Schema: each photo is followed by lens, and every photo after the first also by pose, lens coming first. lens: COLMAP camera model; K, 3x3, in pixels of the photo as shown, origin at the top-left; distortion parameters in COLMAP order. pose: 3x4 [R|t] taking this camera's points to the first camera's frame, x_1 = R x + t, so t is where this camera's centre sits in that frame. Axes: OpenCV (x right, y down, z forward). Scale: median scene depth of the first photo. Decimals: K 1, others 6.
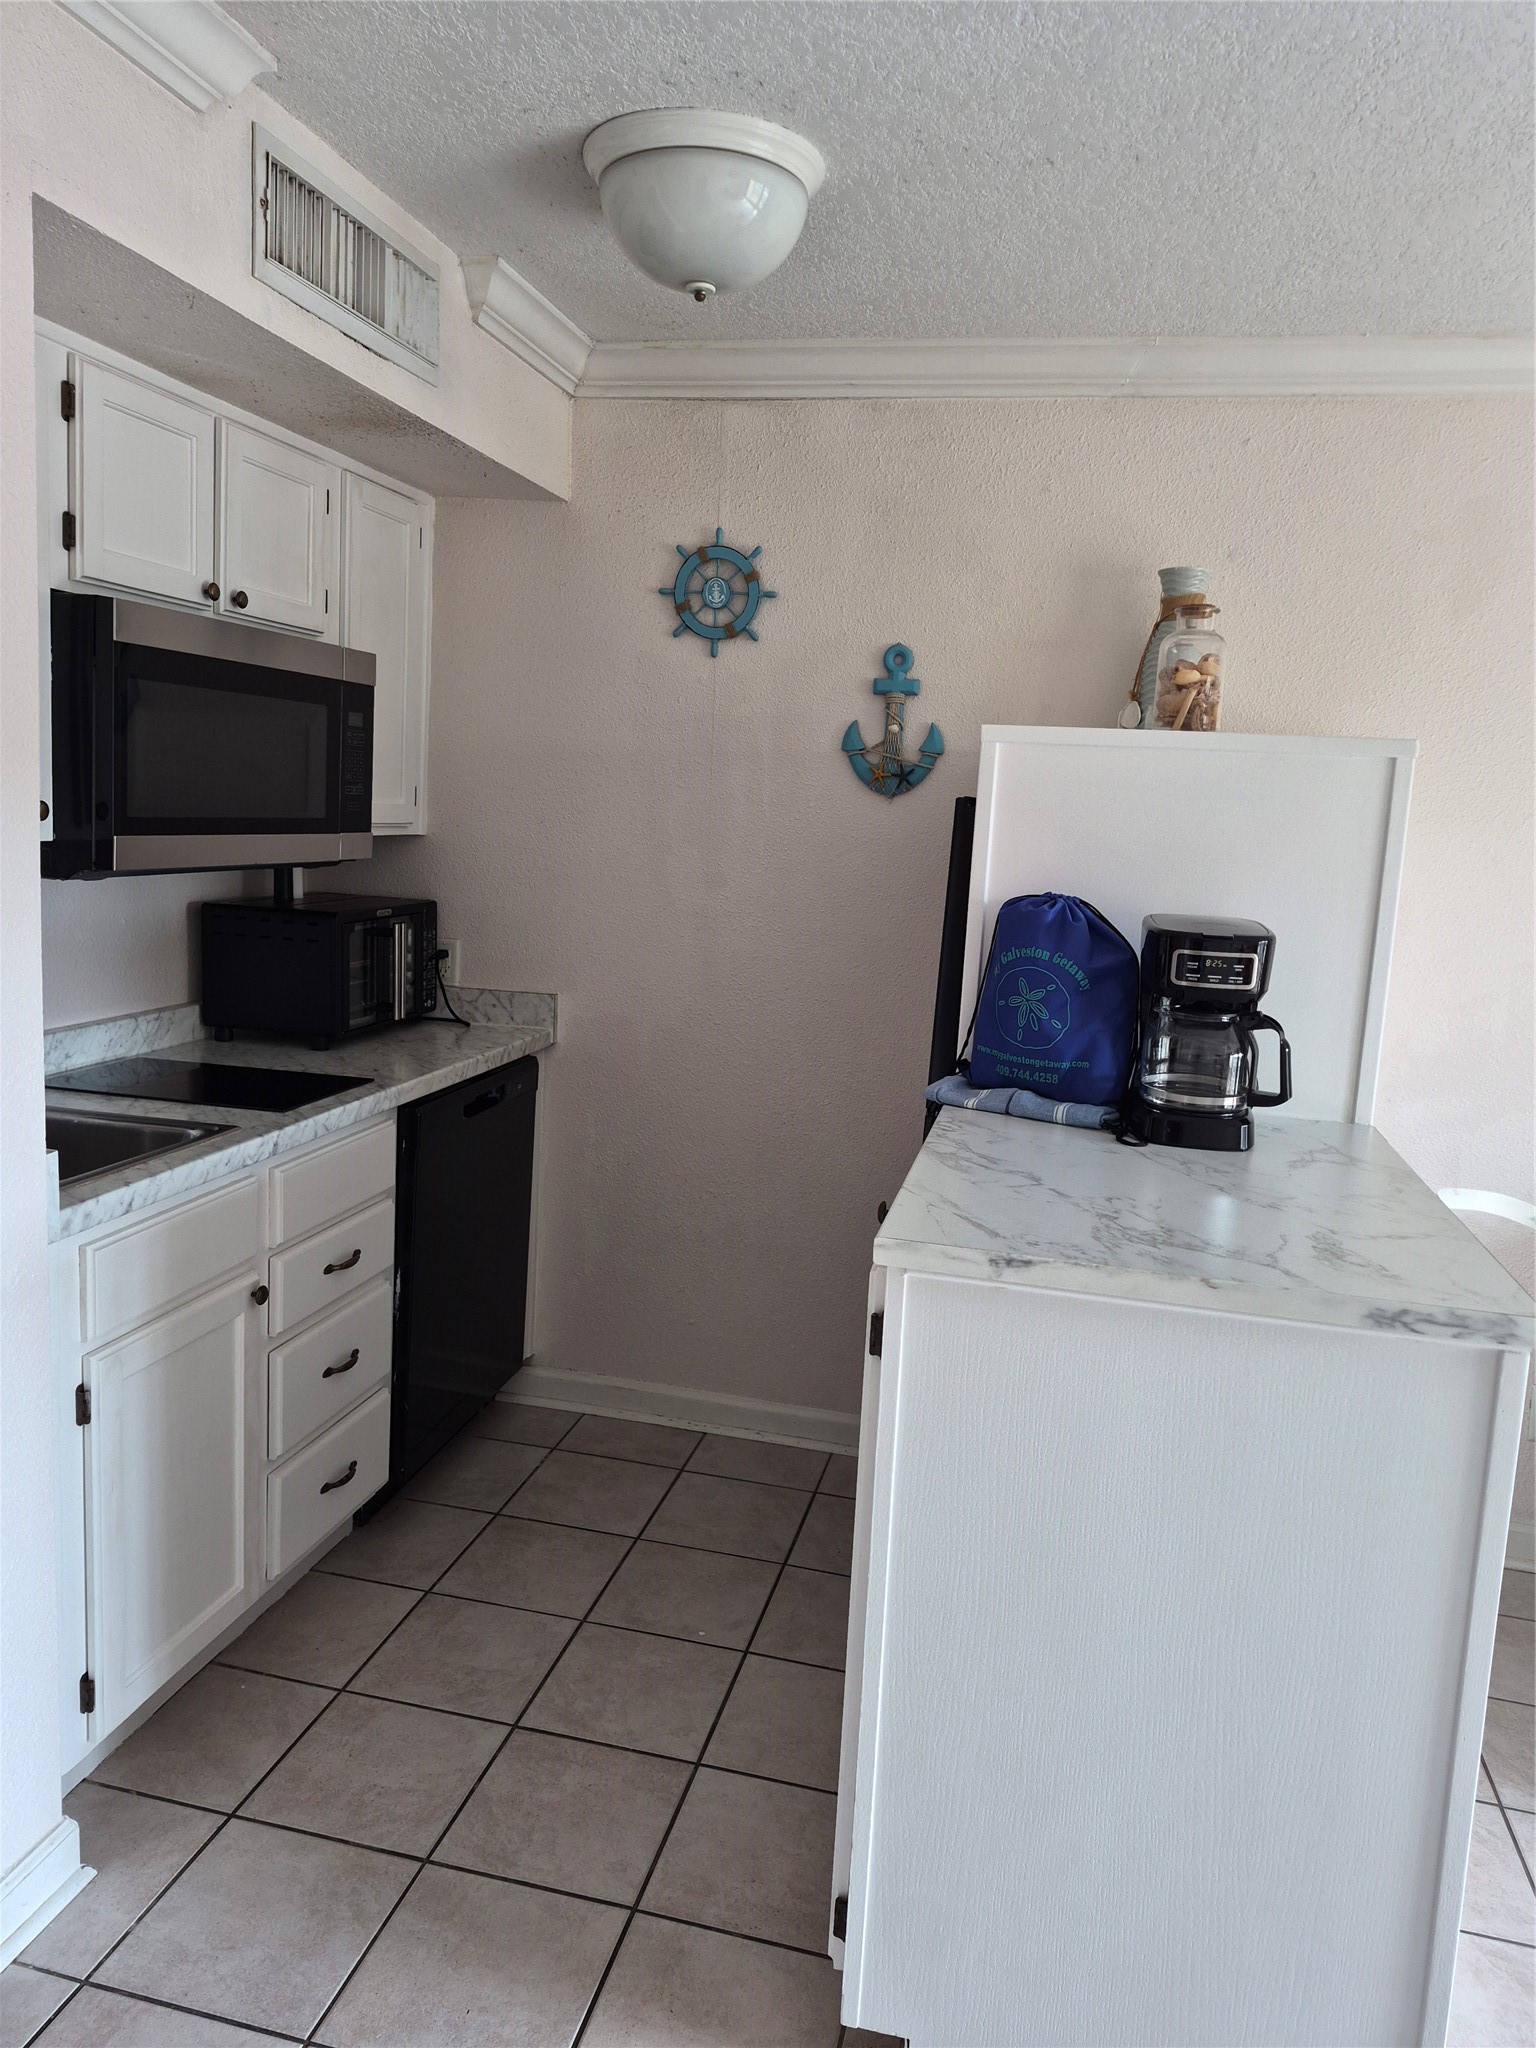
lens RADIAL K [[1410.2, 0, 768.2], [0, 1410.2, 1019.7], [0, 0, 1]] dist [0.037541, -0.032109]
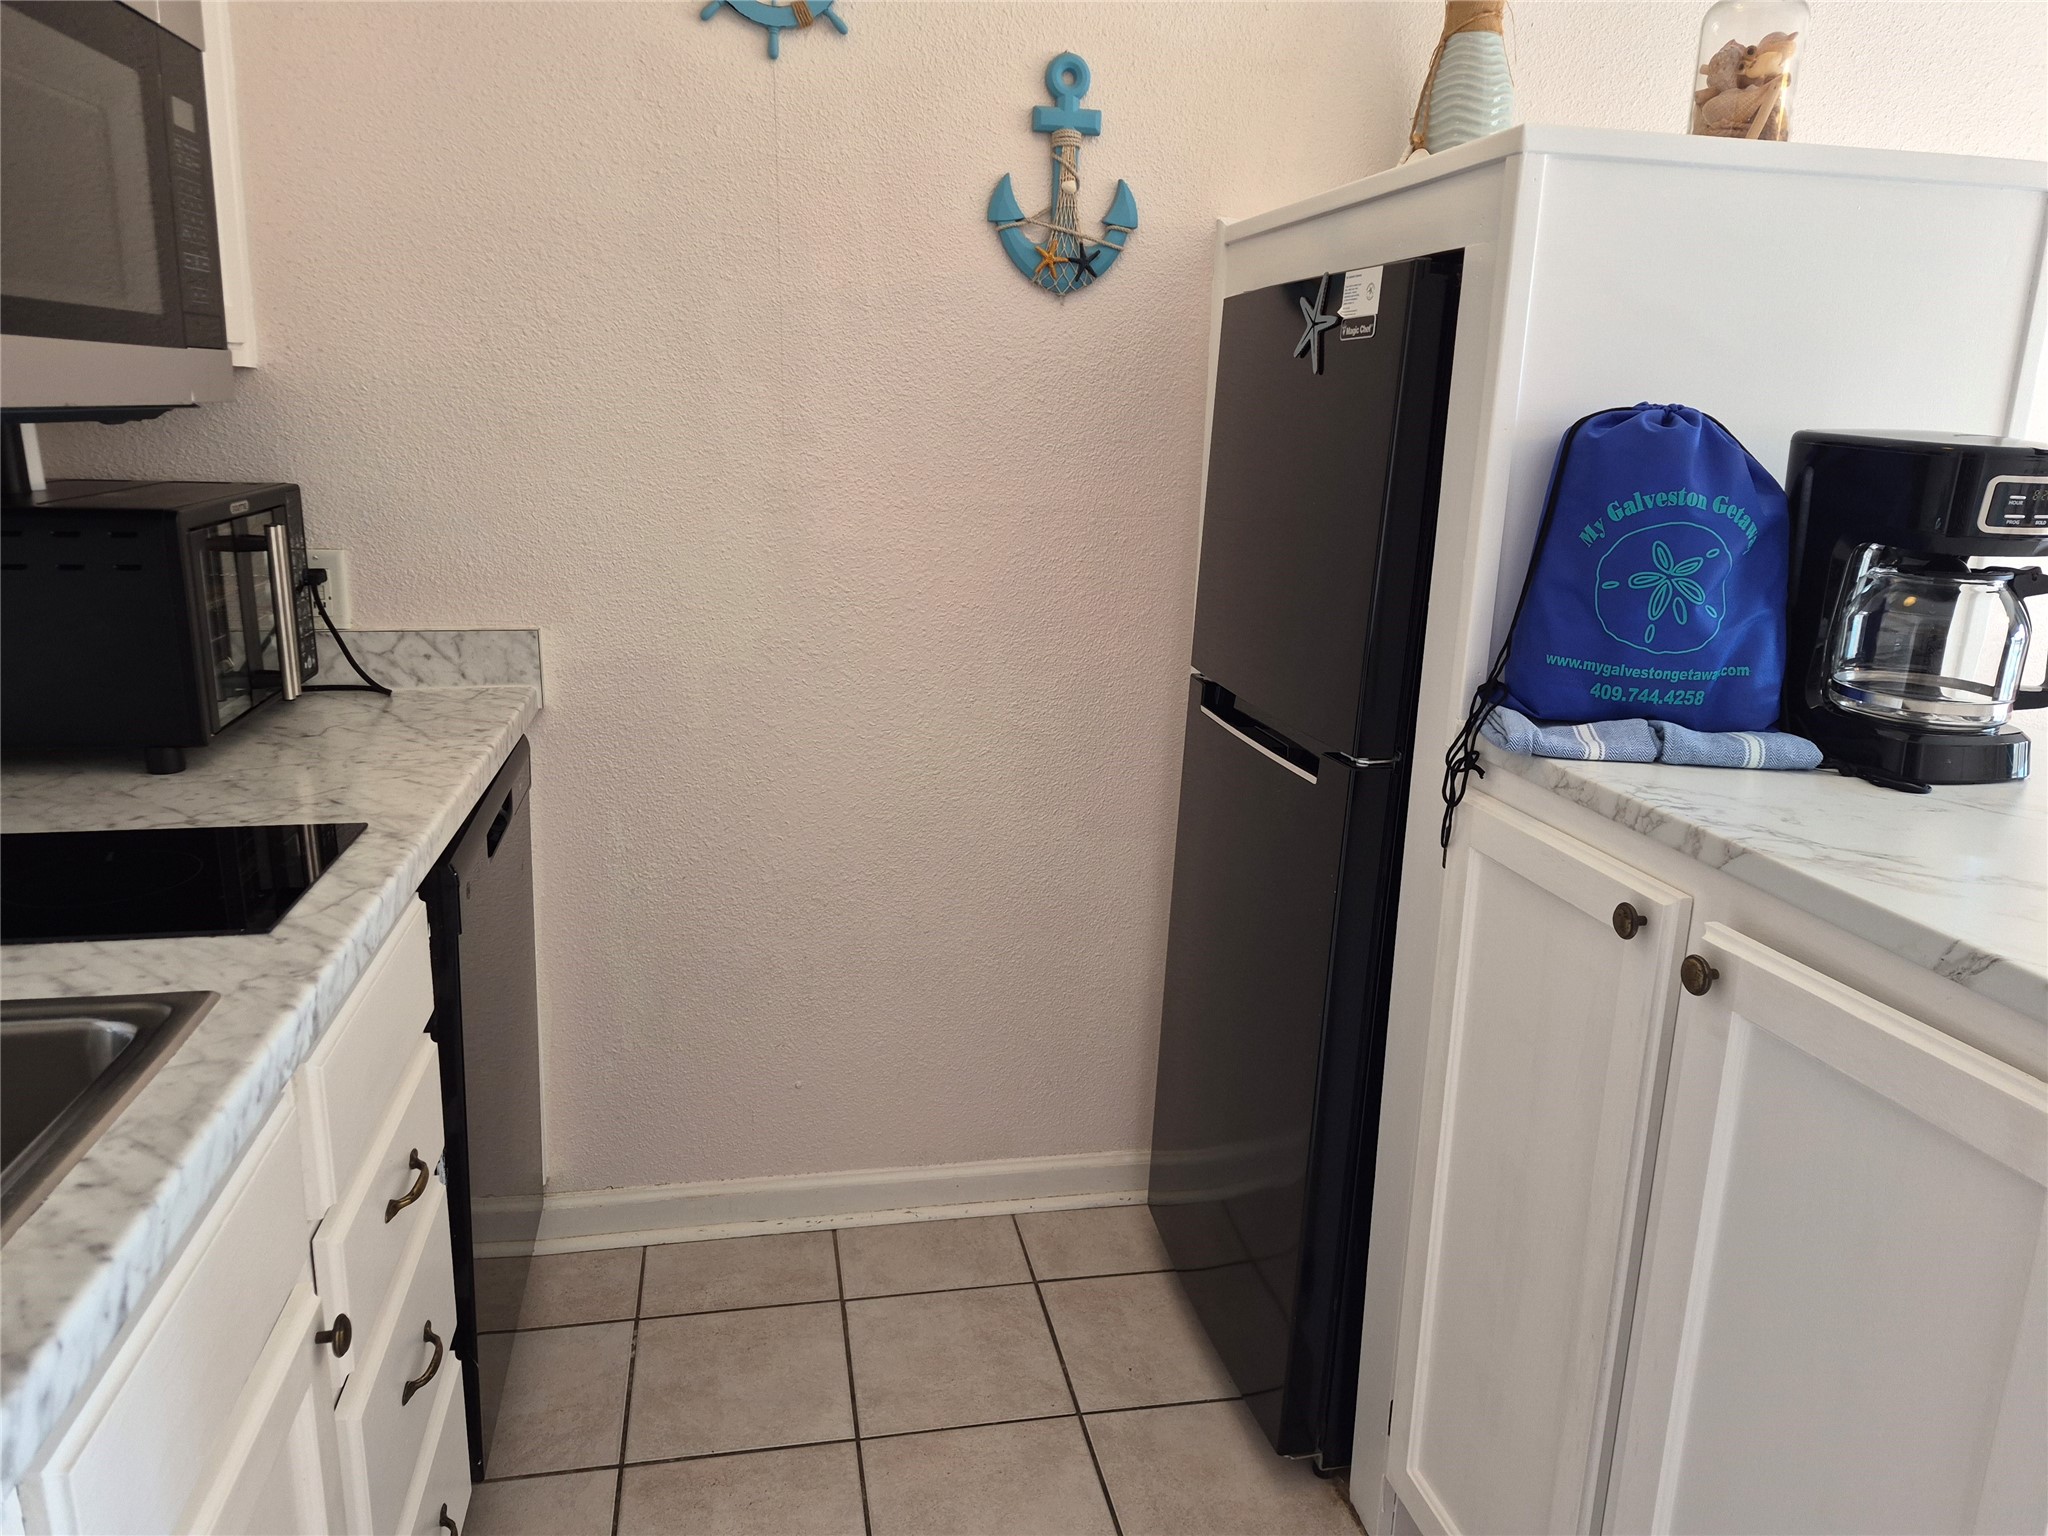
lens RADIAL K [[1410.2, 0, 1022.9], [0, 1410.2, 775.2], [0, 0, 1]] dist [0.037541, -0.032109]
pose [[0.907481, -0.130348, 0.399358, -0.233927], [0.080760, 0.987043, 0.138650, -0.025987], [-0.412257, -0.093570, 0.906250, 0.372886]]
